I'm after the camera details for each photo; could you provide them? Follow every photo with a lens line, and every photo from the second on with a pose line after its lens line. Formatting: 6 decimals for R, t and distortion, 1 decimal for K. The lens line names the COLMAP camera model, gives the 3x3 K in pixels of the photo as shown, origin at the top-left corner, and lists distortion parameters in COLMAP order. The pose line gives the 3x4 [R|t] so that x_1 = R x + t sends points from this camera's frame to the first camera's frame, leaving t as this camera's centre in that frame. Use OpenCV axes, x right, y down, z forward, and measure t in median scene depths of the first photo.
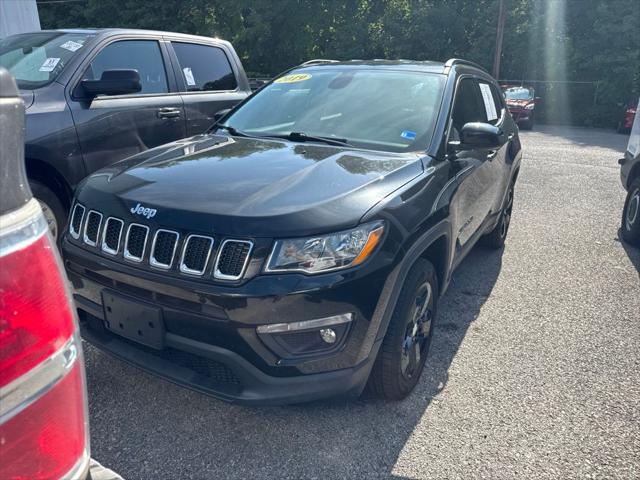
lens RADIAL K [[448.6, 0, 328.0], [0, 448.6, 248.2], [0, 0, 1]] dist [0.012898, -0.016301]
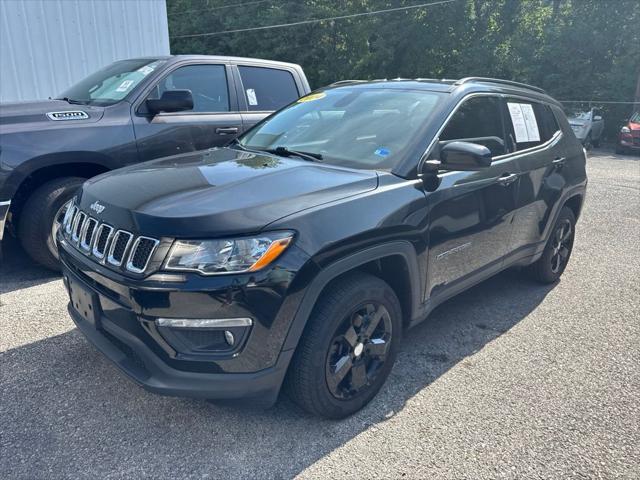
lens RADIAL K [[448.6, 0, 330.4], [0, 448.6, 244.5], [0, 0, 1]] dist [0.012898, -0.016301]
pose [[0.962893, 0.083680, -0.256581, 0.300899], [-0.096866, 0.994526, -0.039169, -0.000916], [0.251899, 0.062570, 0.965729, 0.026758]]
